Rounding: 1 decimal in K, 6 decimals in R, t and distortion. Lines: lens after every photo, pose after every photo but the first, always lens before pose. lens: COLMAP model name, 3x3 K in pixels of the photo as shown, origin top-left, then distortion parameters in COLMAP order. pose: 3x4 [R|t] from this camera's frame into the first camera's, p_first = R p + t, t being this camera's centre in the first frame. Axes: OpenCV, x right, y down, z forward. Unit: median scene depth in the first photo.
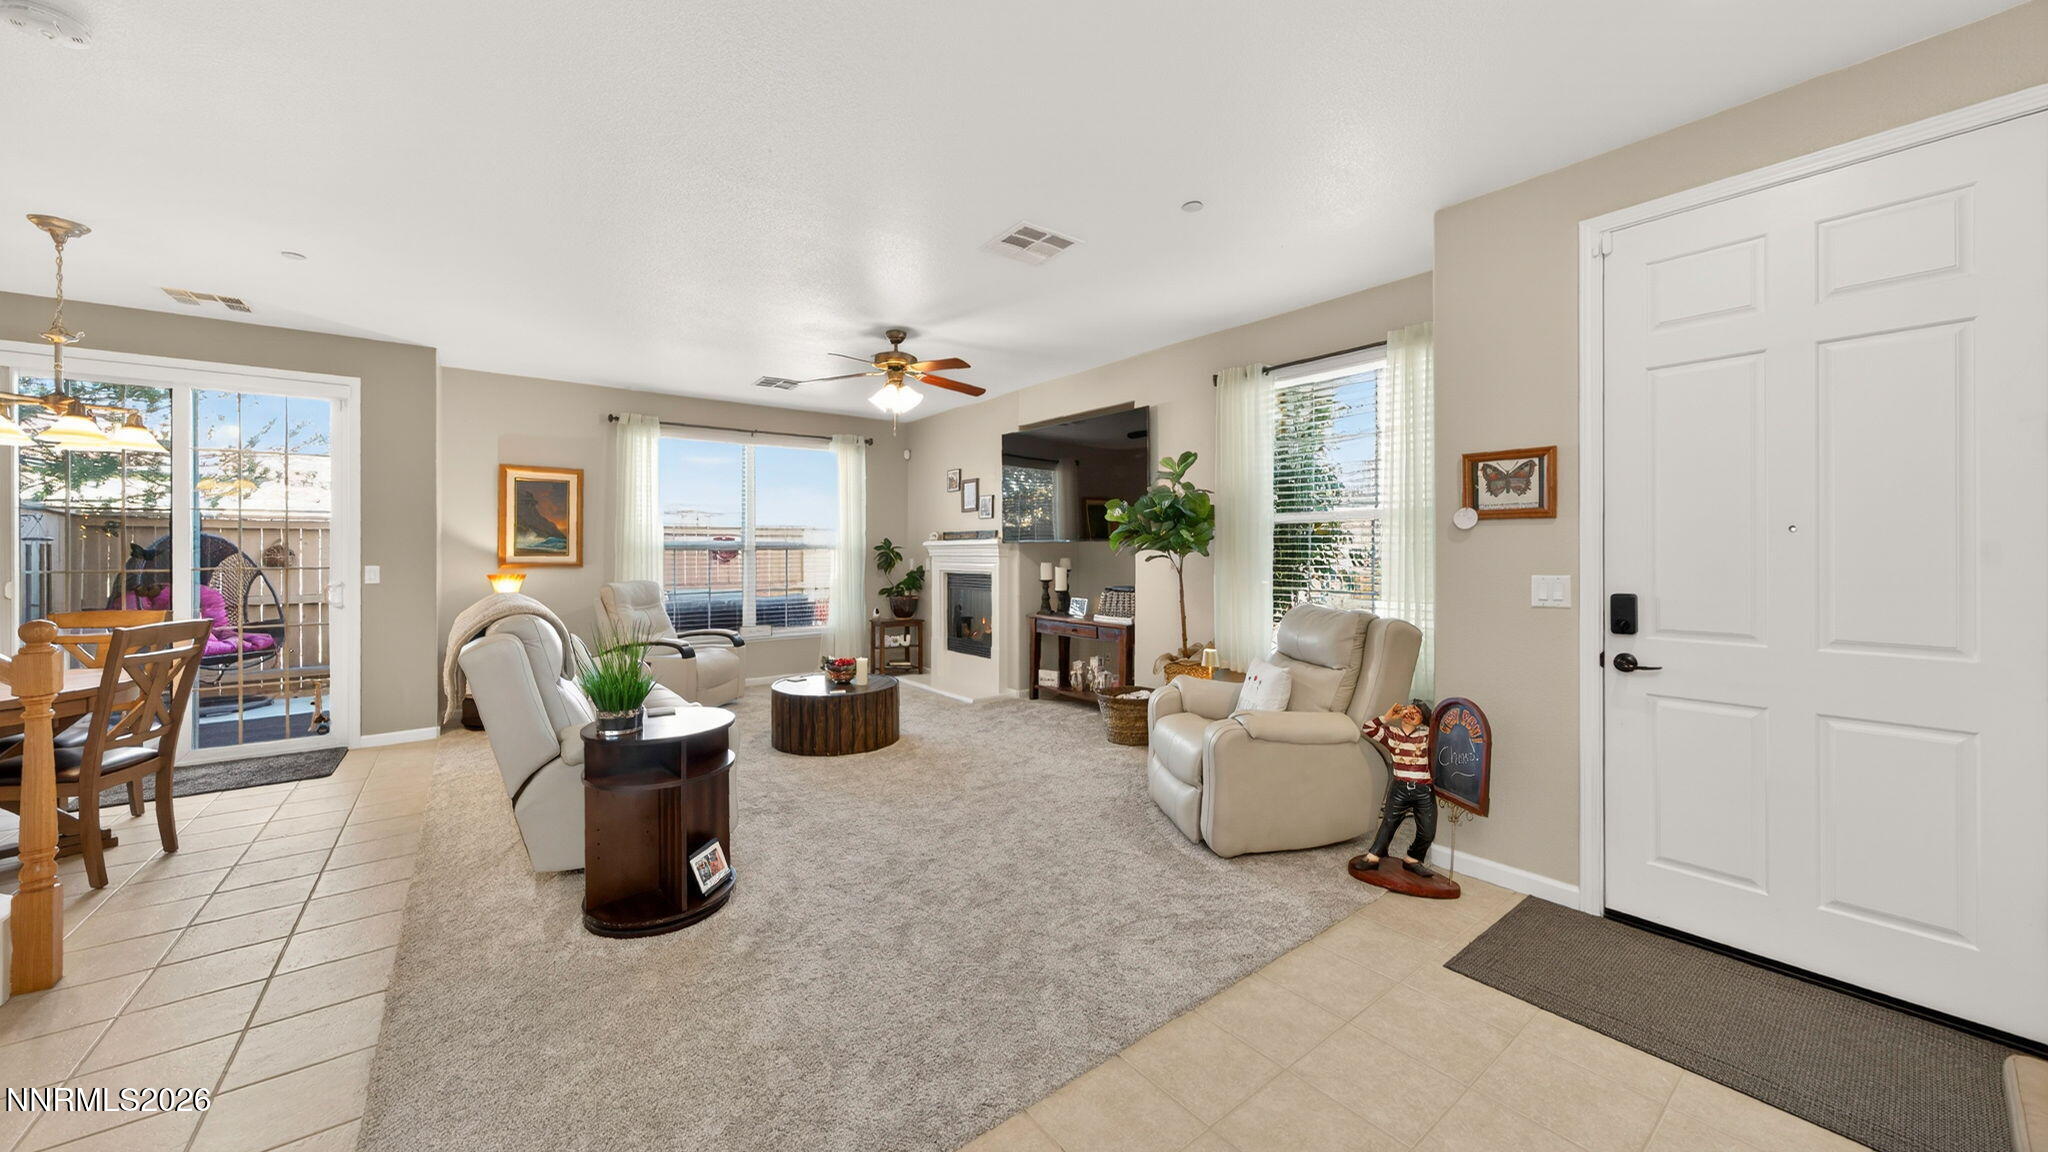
lens RADIAL K [[719.3, 0, 1017.8], [0, 719.3, 551.4], [0, 0, 1]] dist [-0.009834, 0.003022]
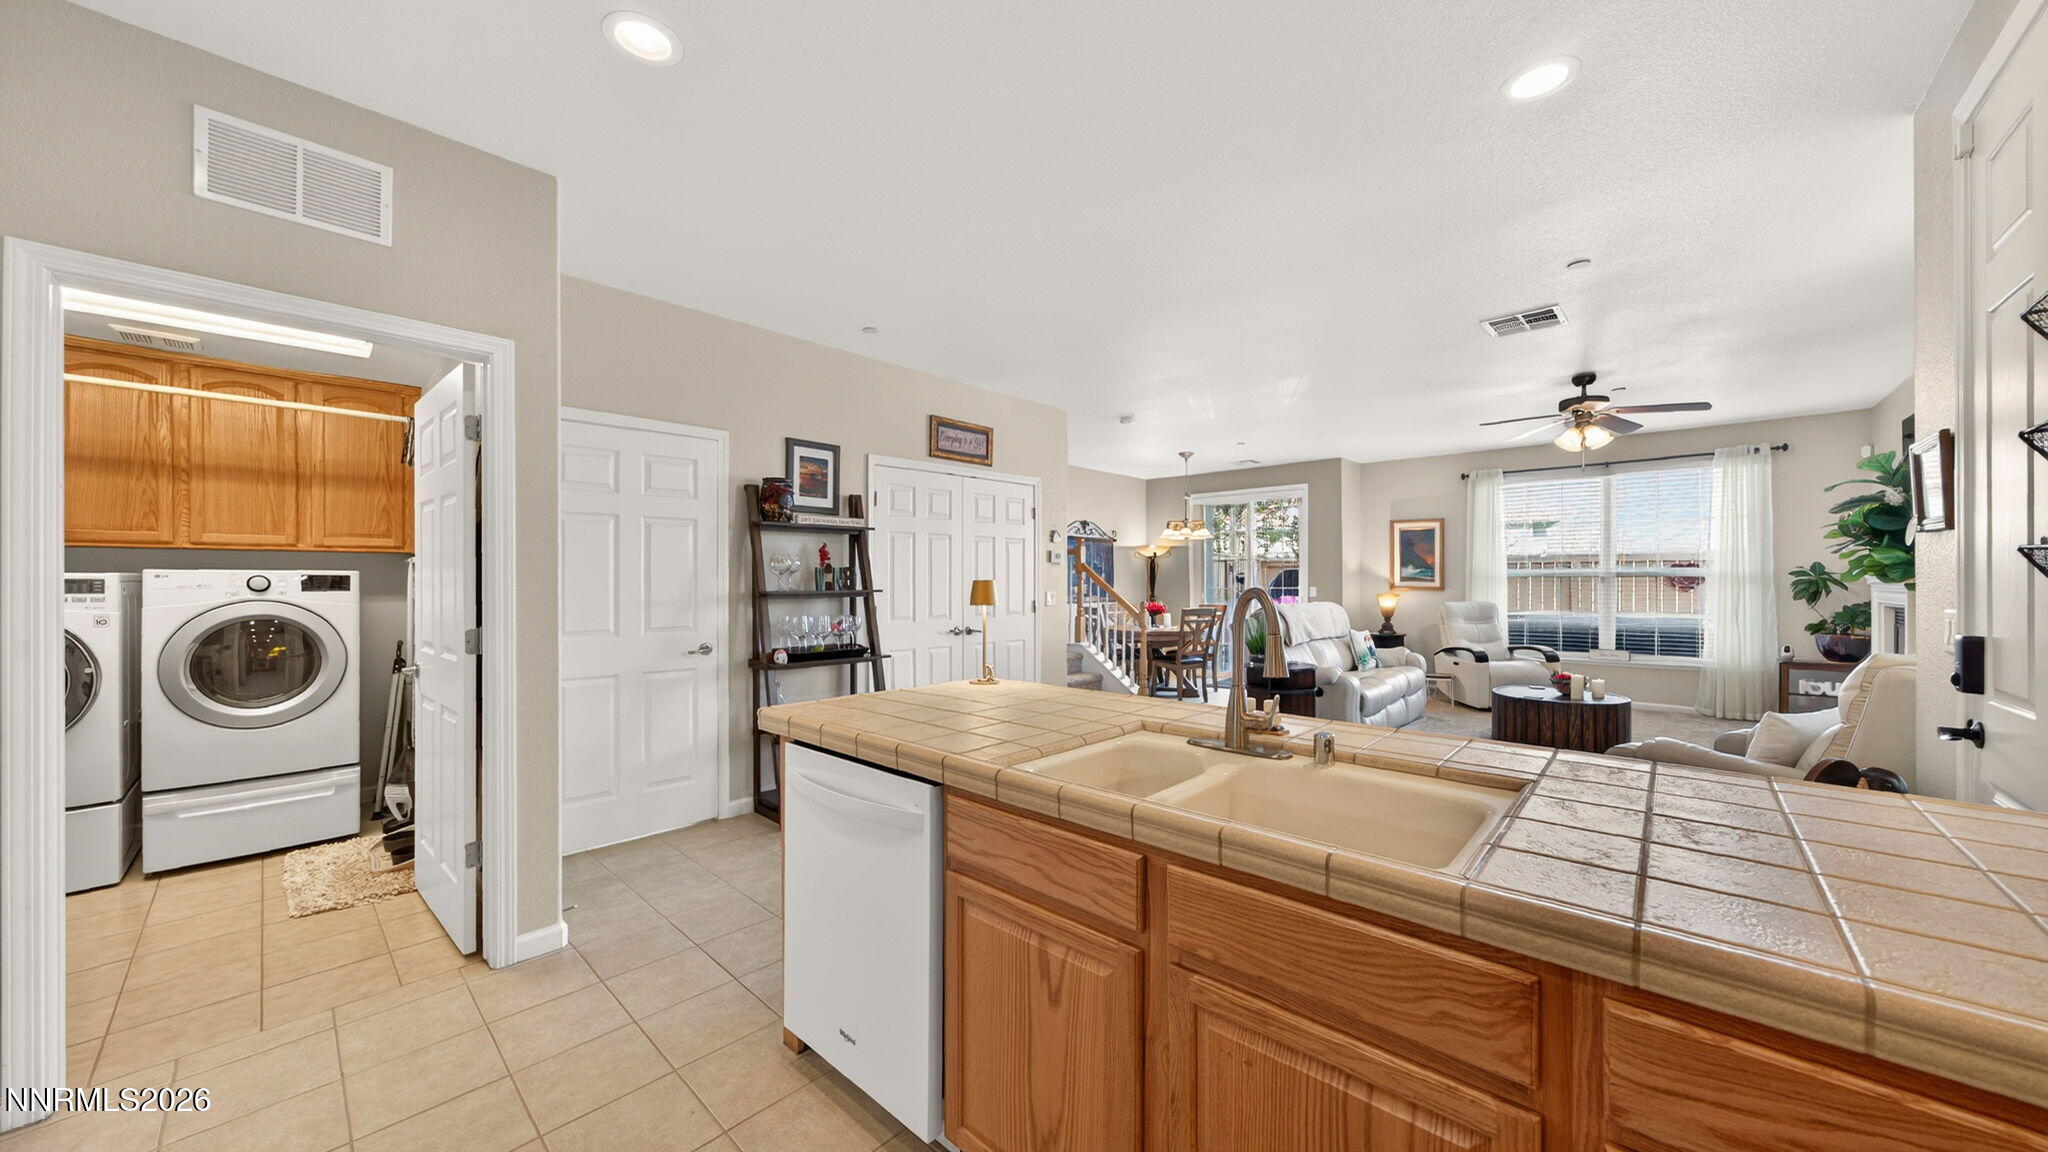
lens RADIAL K [[719.3, 0, 1015.1], [0, 719.3, 581.5], [0, 0, 1]] dist [-0.009834, 0.003022]
pose [[0.174287, 0.002050, -0.984693, 0.701836], [0.001833, 0.999995, 0.002406, 0.000444], [0.984693, -0.002224, 0.174283, -0.036137]]
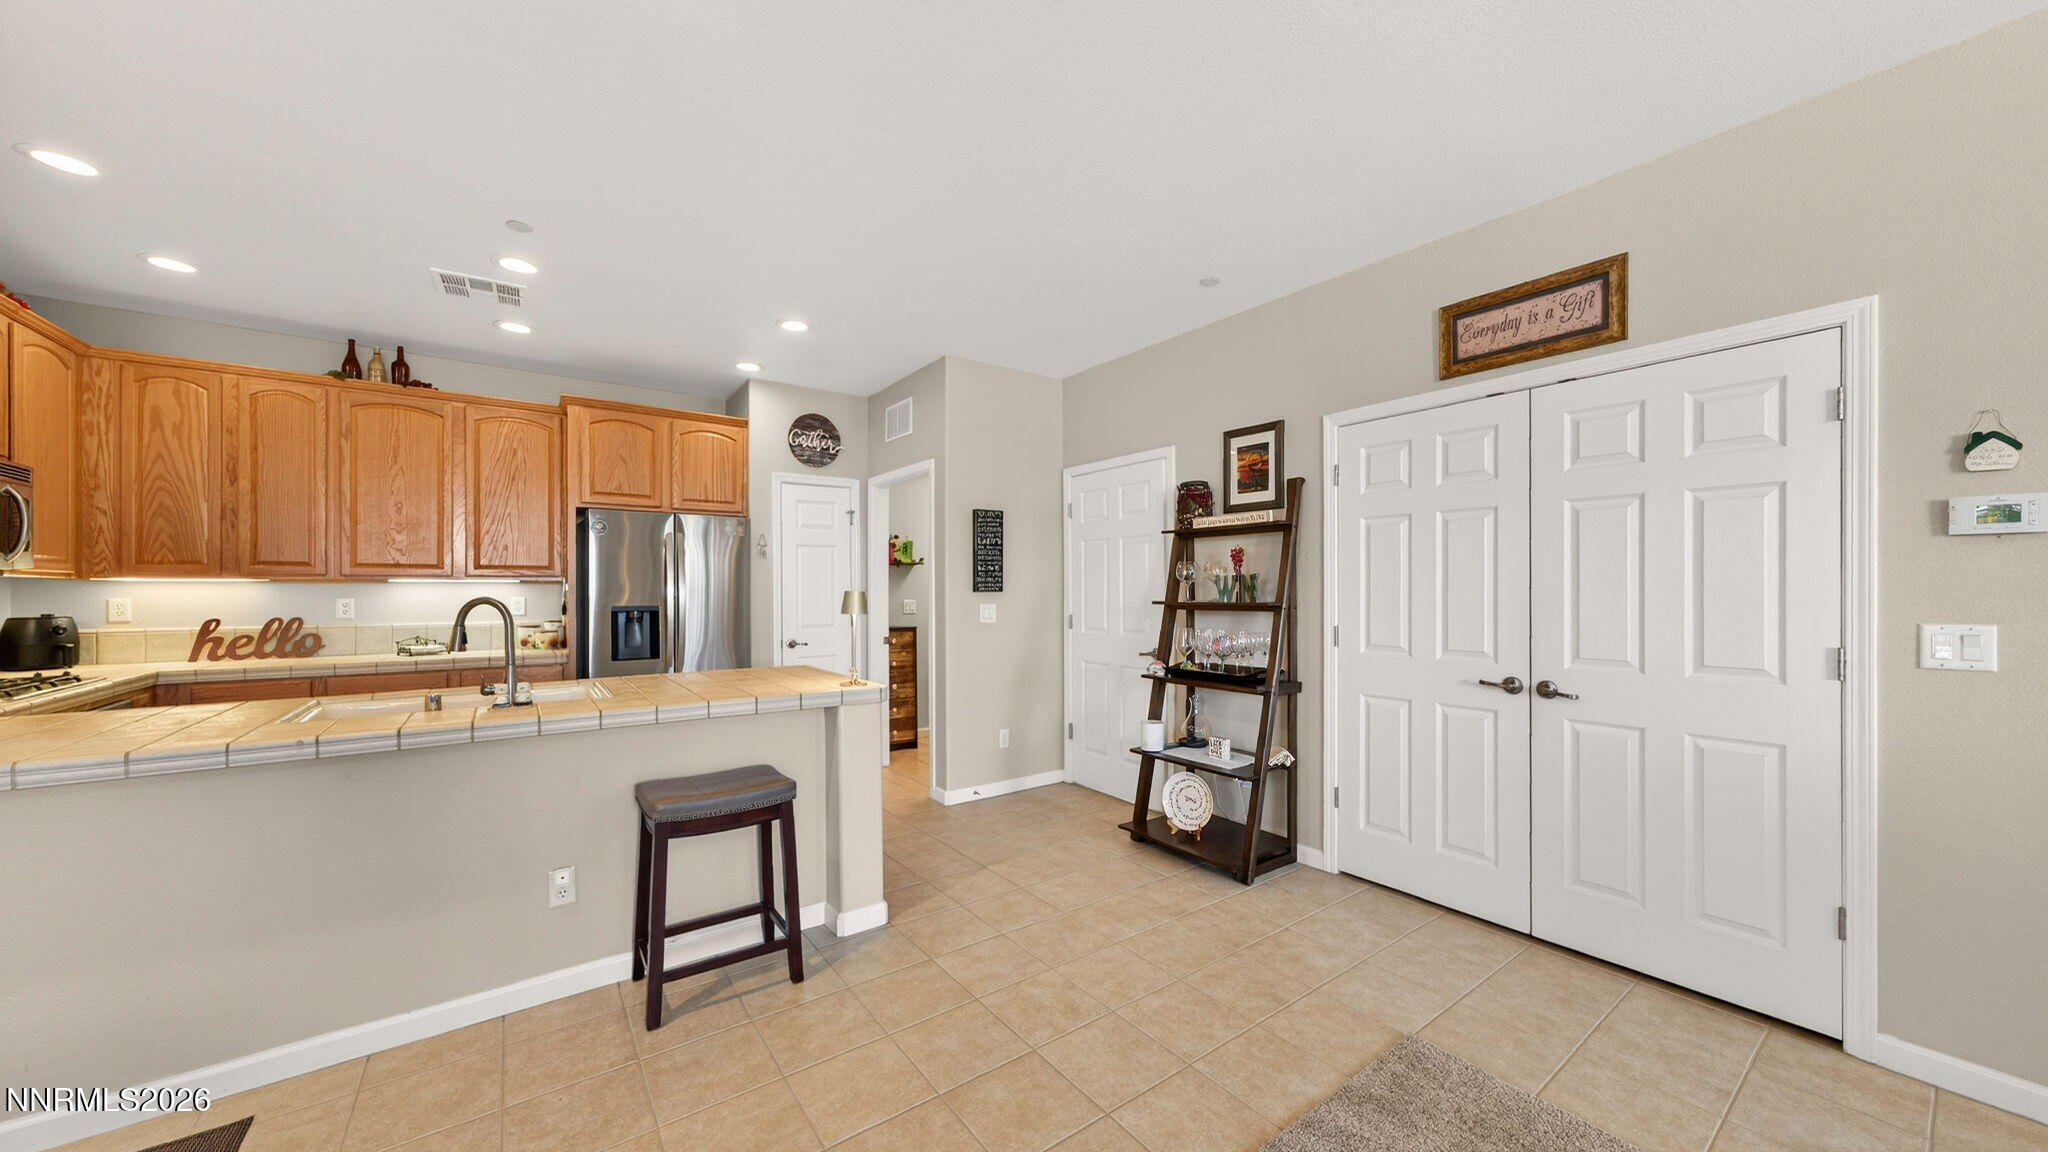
lens RADIAL K [[719.3, 0, 1032.9], [0, 719.3, 587.0], [0, 0, 1]] dist [-0.009834, 0.003022]
pose [[-0.999888, 0.000398, 0.014980, 0.022164], [0.000327, 0.999989, -0.004761, 0.000625], [-0.014982, -0.004756, -0.999876, 0.607076]]
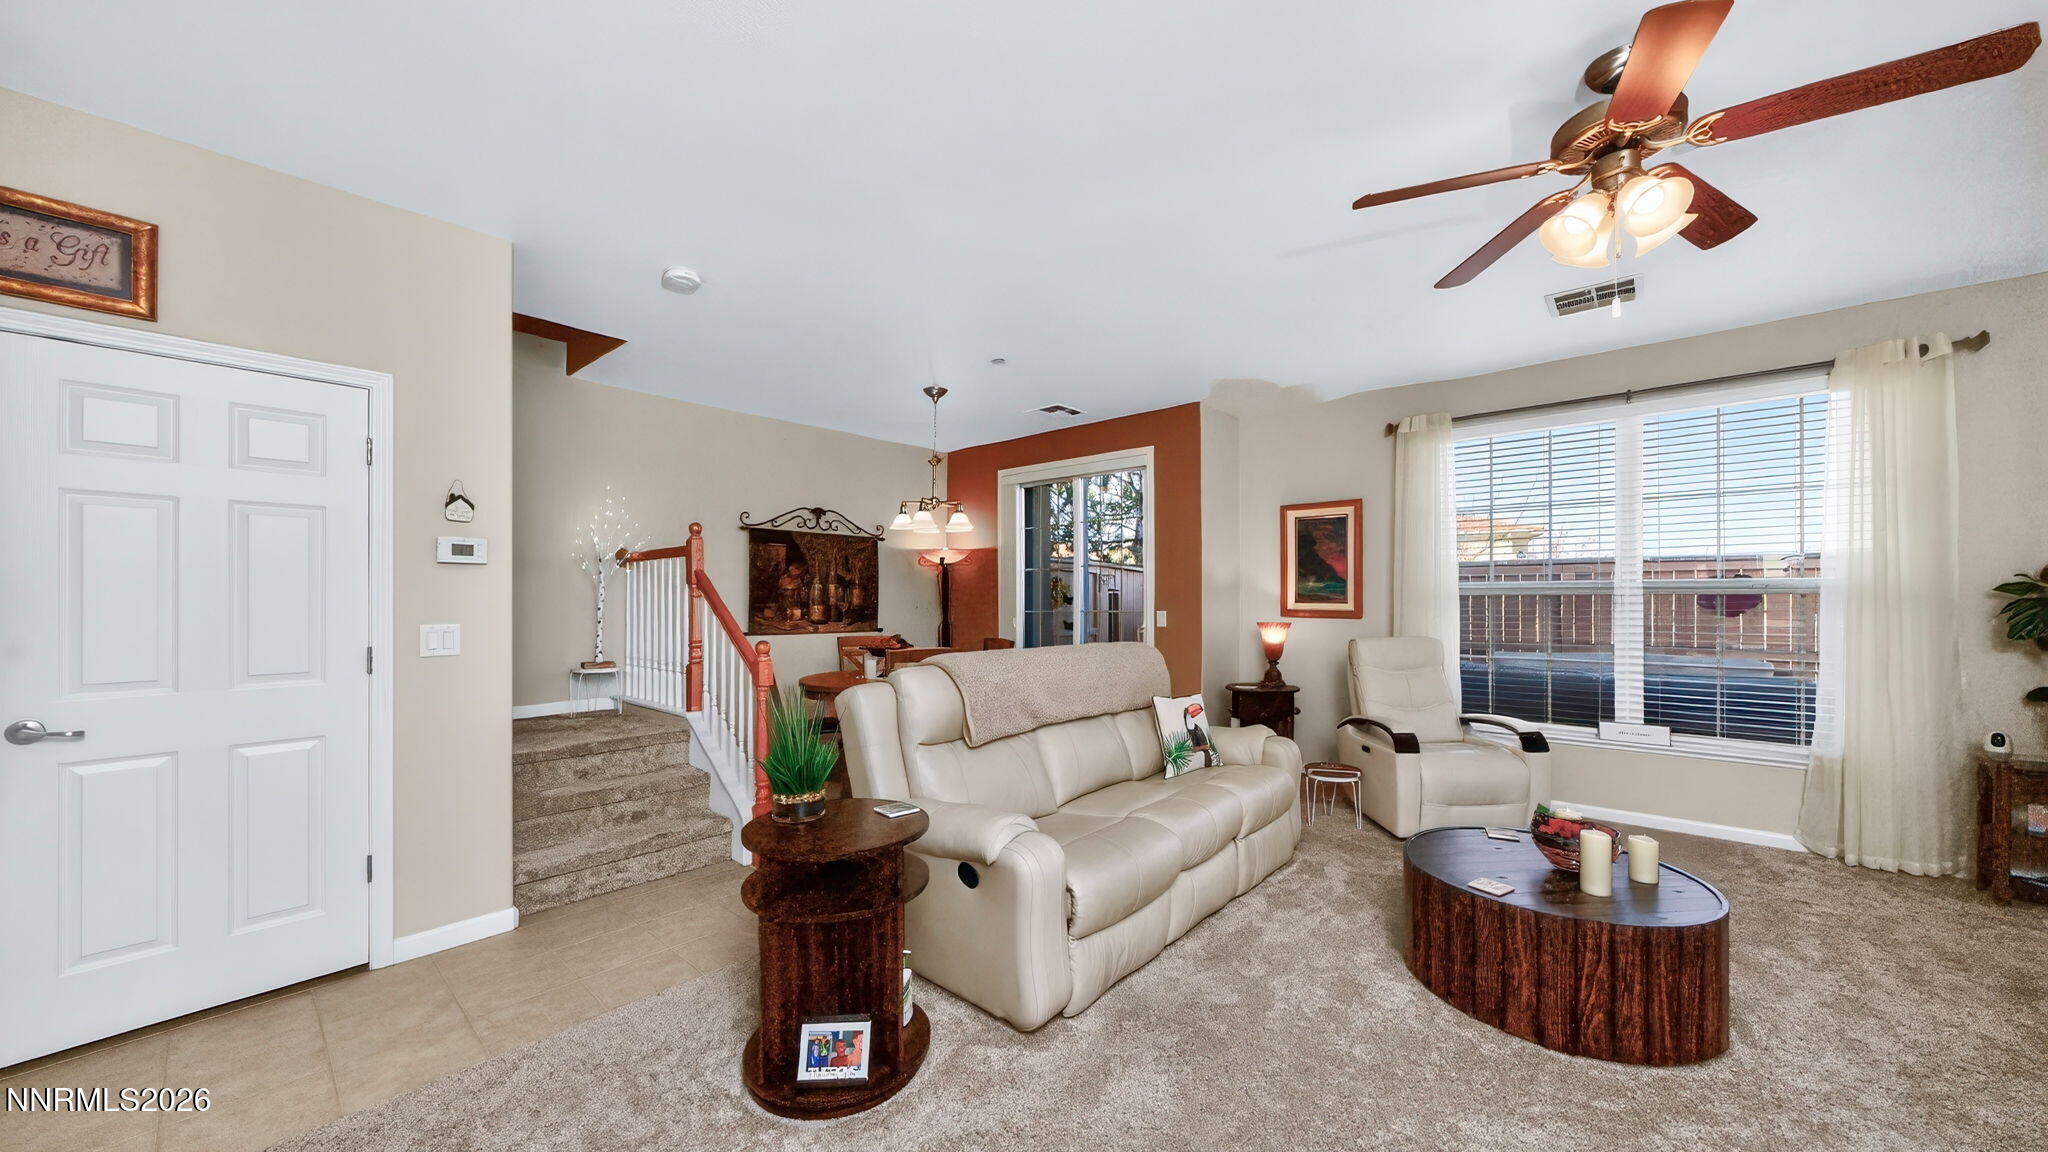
lens RADIAL K [[719.3, 0, 1019.9], [0, 719.3, 595.7], [0, 0, 1]] dist [-0.009834, 0.003022]
pose [[0.195797, -0.003905, -0.980637, 0.153826], [0.001495, 0.999992, -0.003683, -0.000555], [0.980643, -0.000745, 0.195801, 0.547268]]
